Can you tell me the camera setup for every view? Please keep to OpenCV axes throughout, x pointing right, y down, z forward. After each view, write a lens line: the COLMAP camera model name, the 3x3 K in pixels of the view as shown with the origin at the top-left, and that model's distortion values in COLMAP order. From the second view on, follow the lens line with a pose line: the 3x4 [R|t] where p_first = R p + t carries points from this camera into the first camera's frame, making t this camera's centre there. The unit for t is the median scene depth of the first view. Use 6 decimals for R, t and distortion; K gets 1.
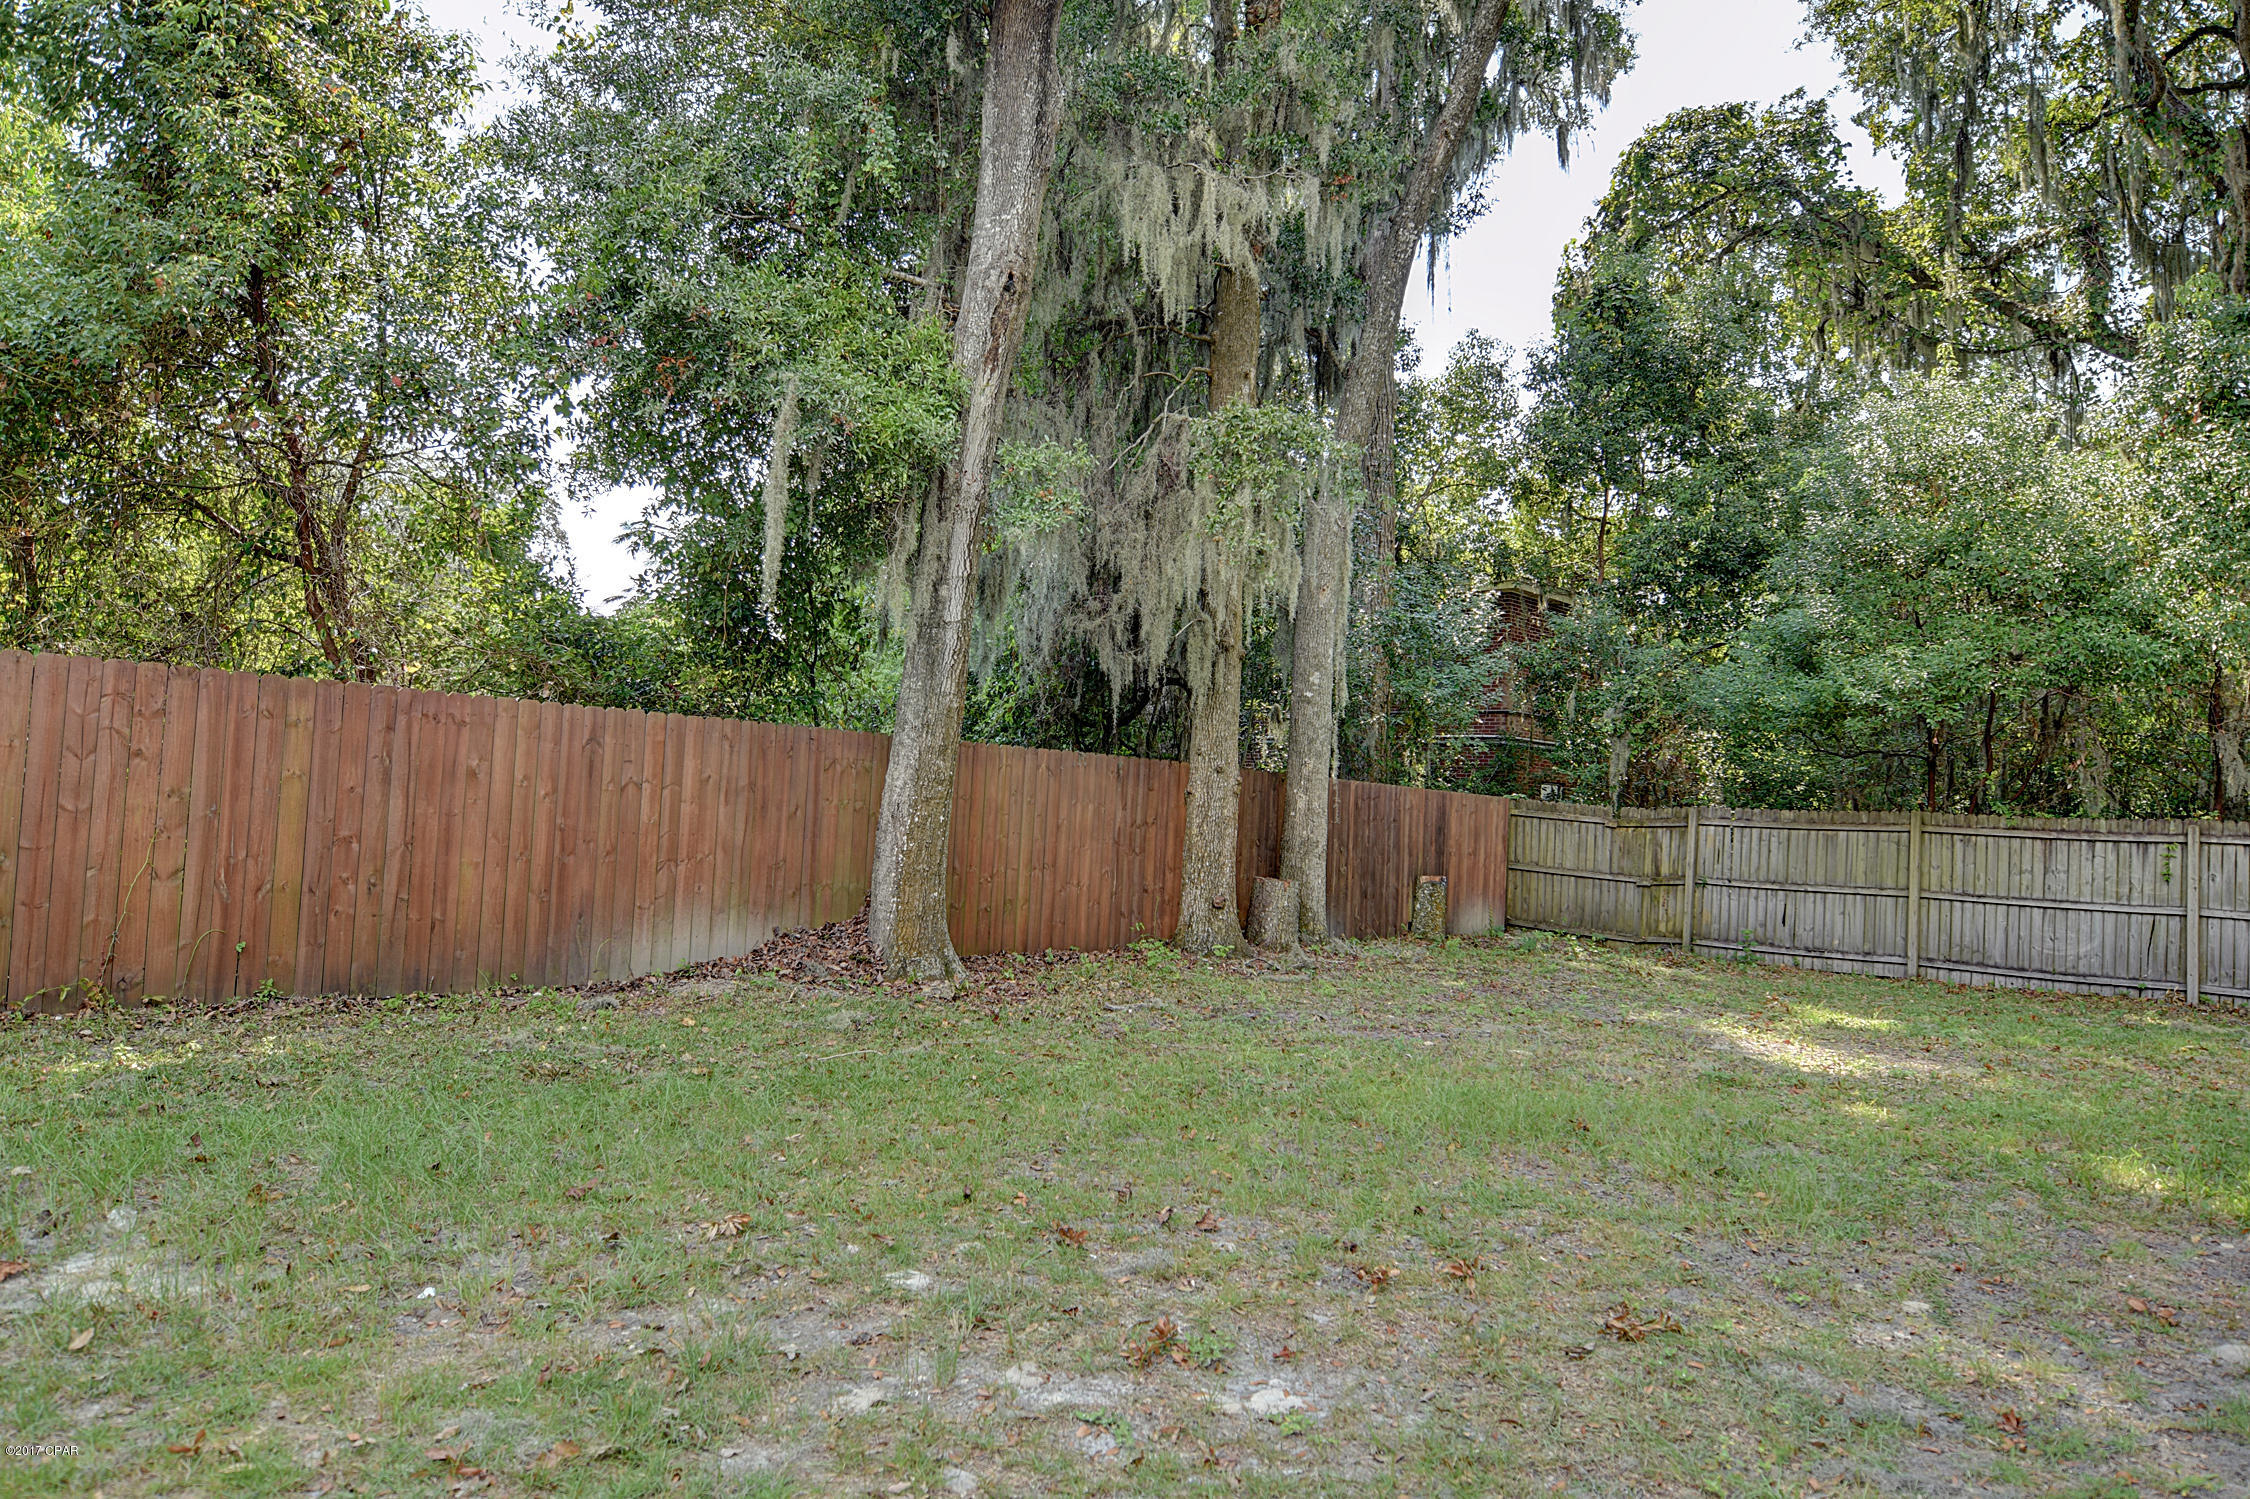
lens RADIAL K [[1370.7, 0, 1132.8], [0, 1370.7, 755.6], [0, 0, 1]] dist [-0.012380, -0.005740]
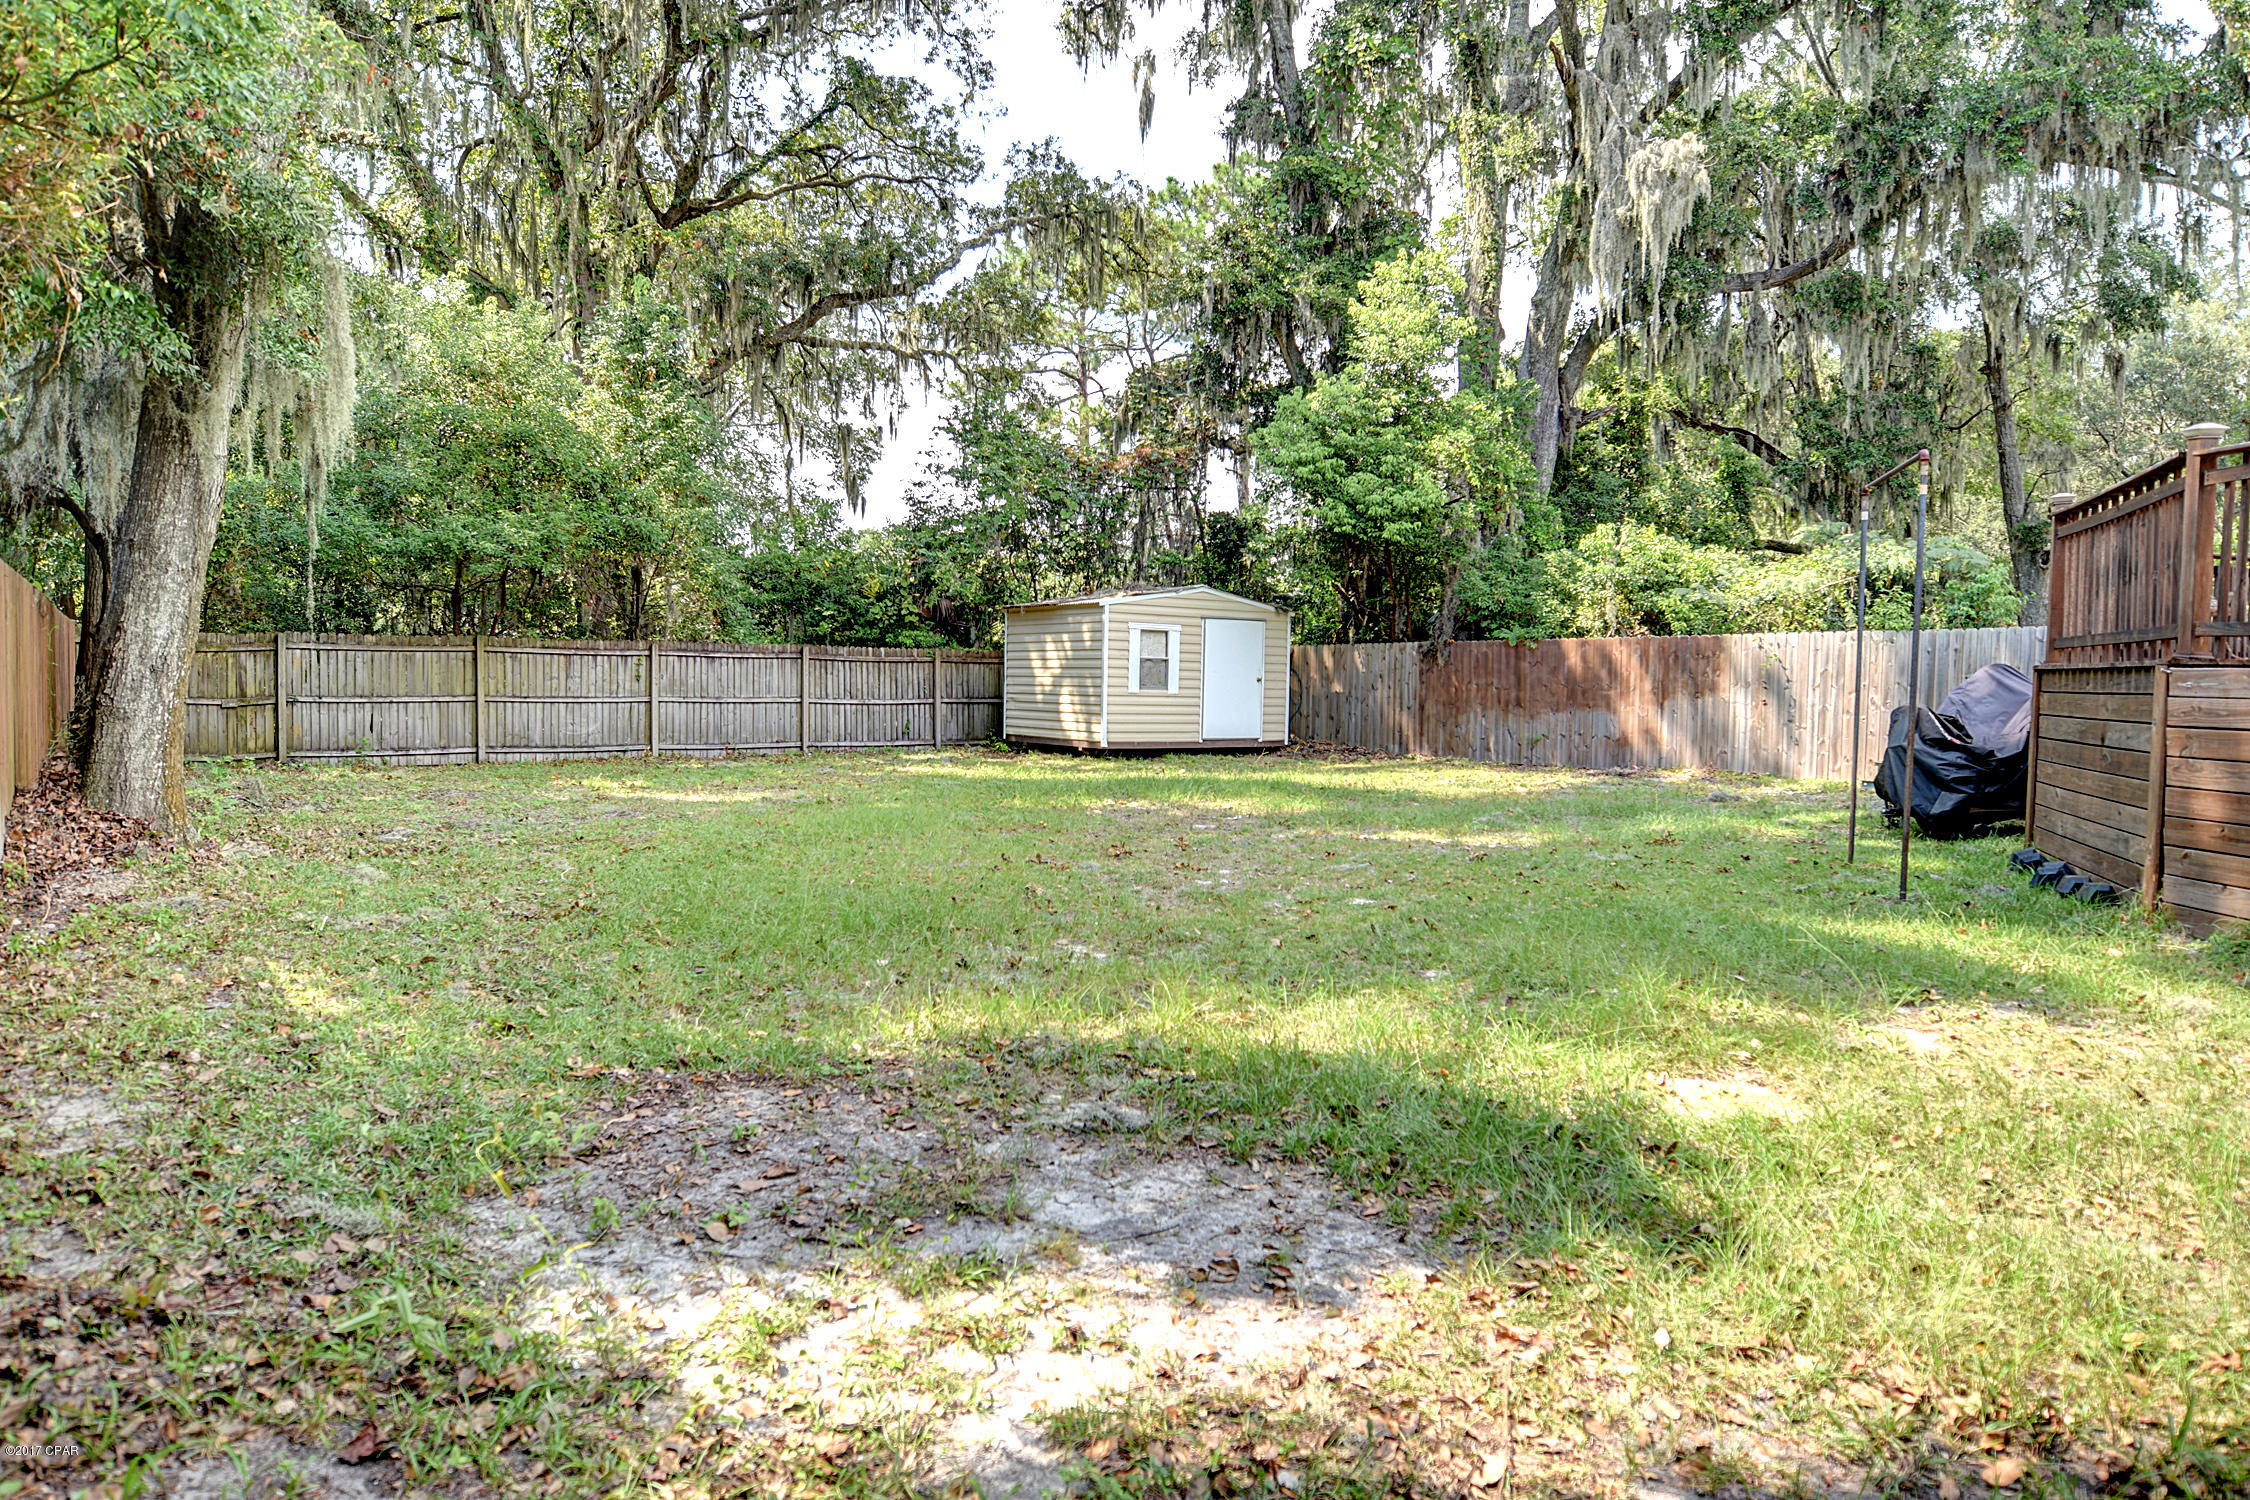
lens RADIAL K [[1370.7, 0, 1131.2], [0, 1370.7, 743.6], [0, 0, 1]] dist [-0.012380, -0.005740]
pose [[0.185327, -0.089747, 0.978570, -0.653031], [-0.047438, 0.993843, 0.100131, -0.018411], [-0.981531, -0.064978, 0.179928, 0.159287]]
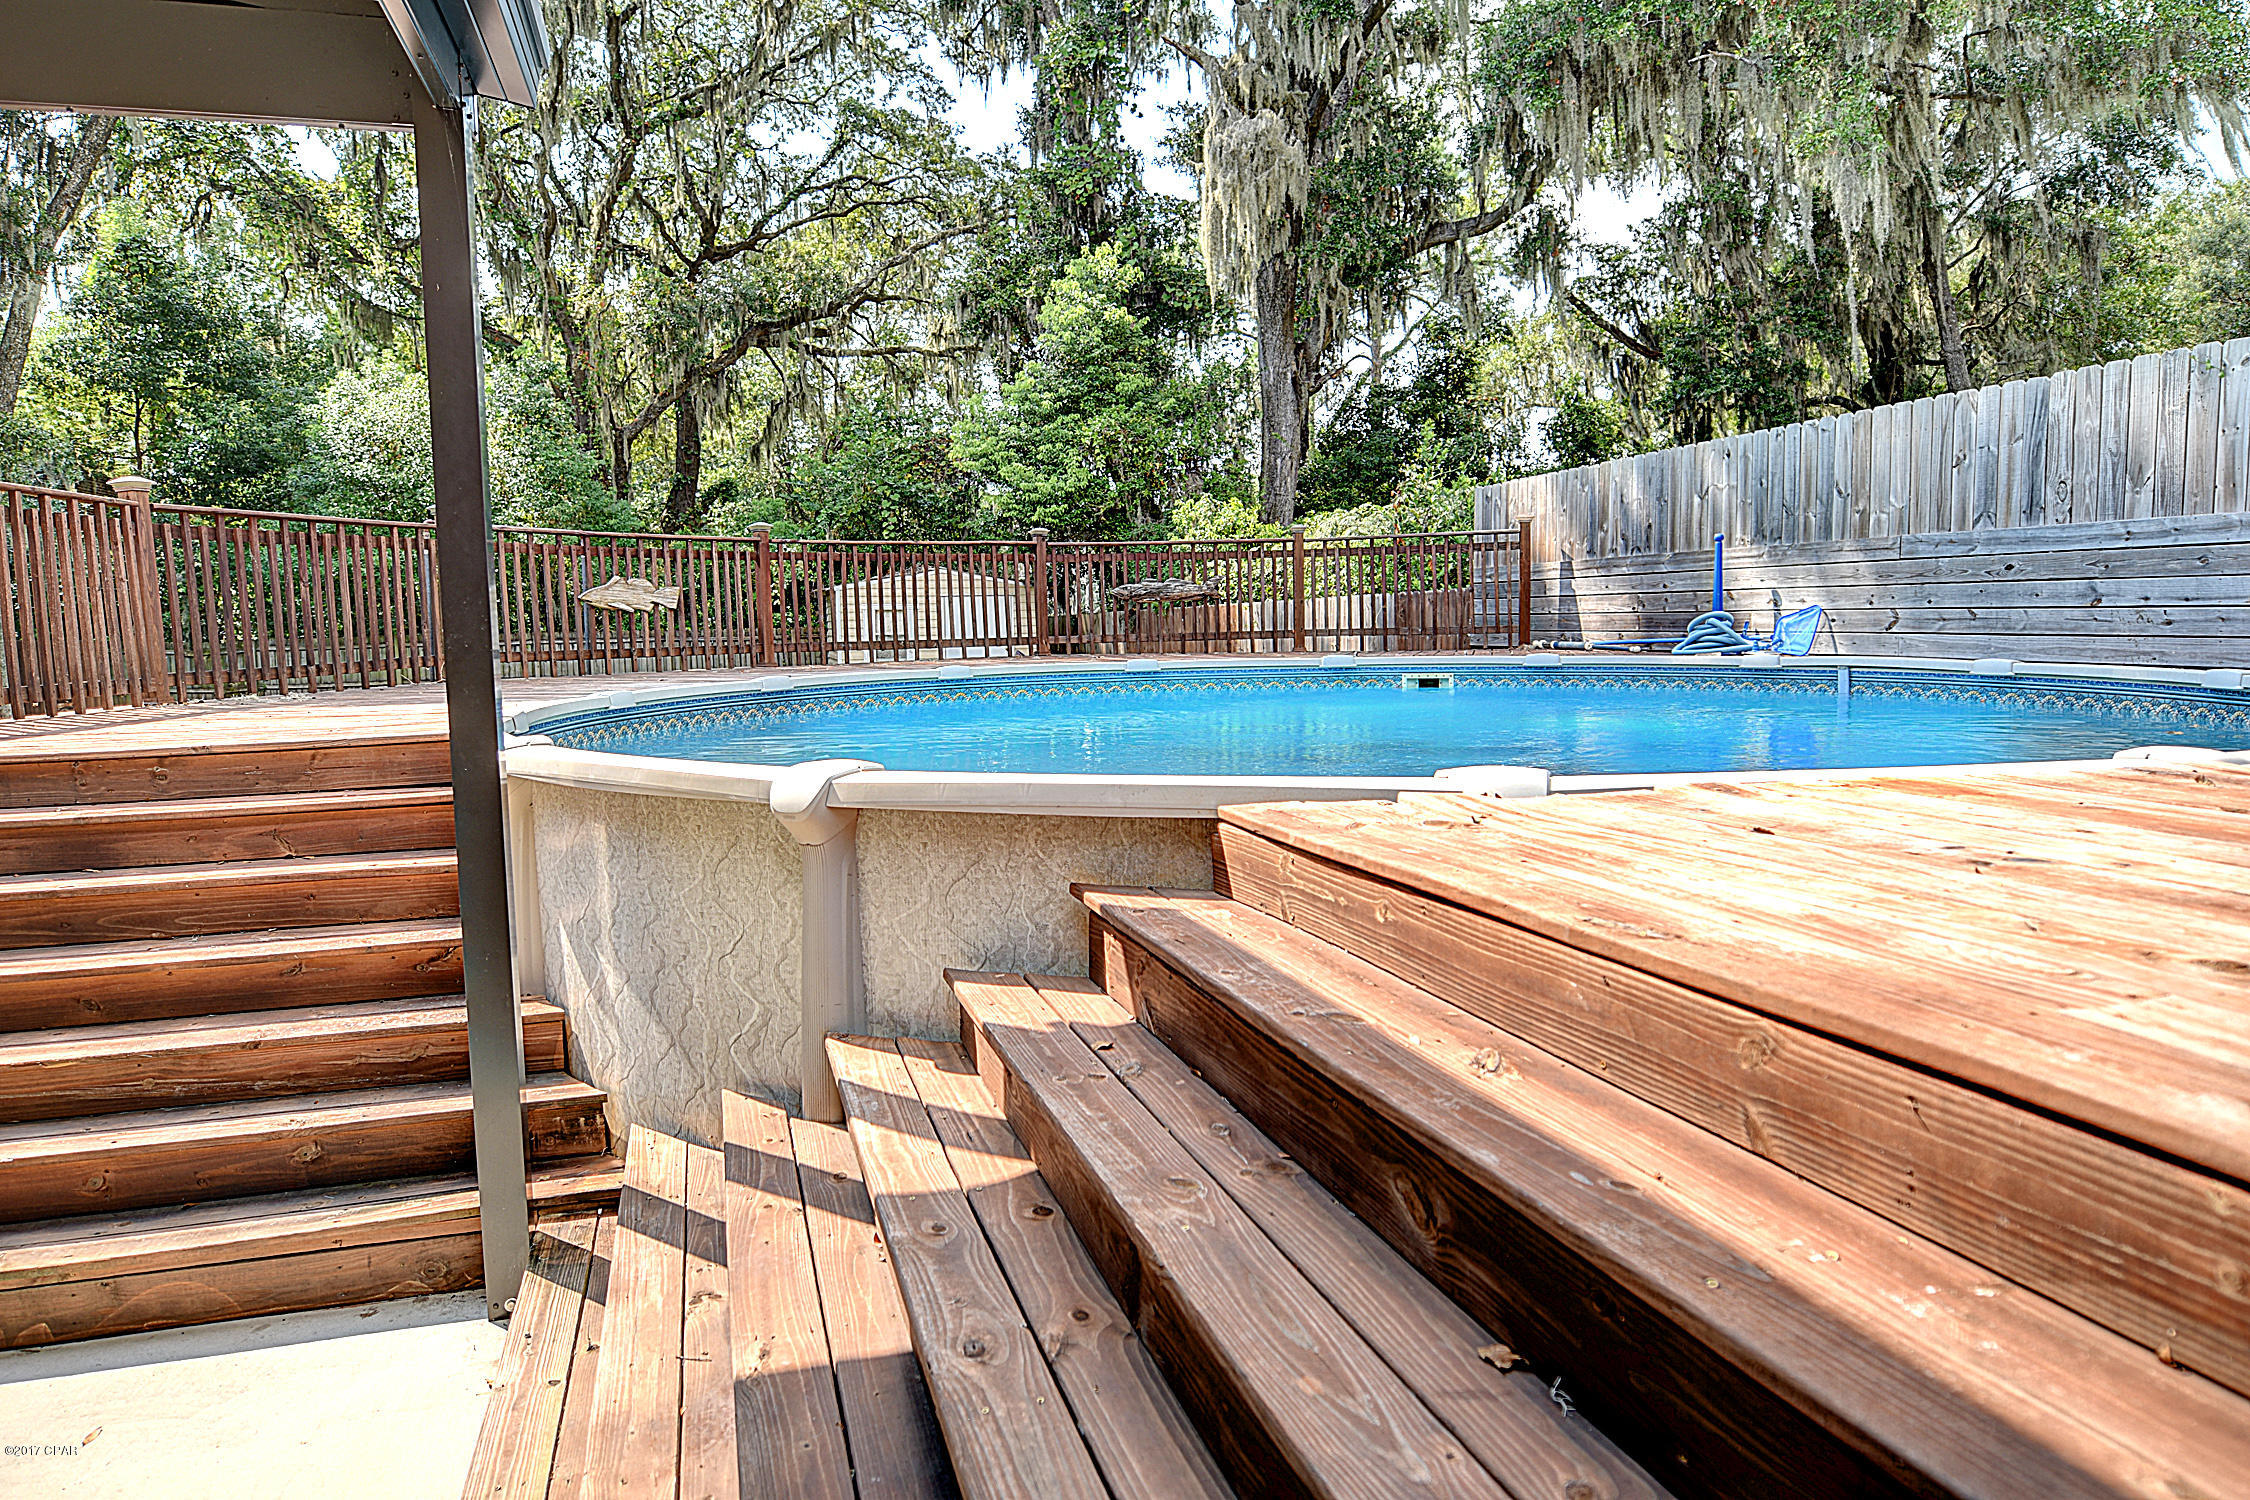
lens RADIAL K [[1370.7, 0, 1127.6], [0, 1370.7, 729.0], [0, 0, 1]] dist [-0.012380, -0.005740]
pose [[0.492602, -0.123939, 0.861384, -0.511861], [0.006024, 0.990269, 0.139038, -0.084203], [-0.870234, -0.063301, 0.488555, -0.720338]]
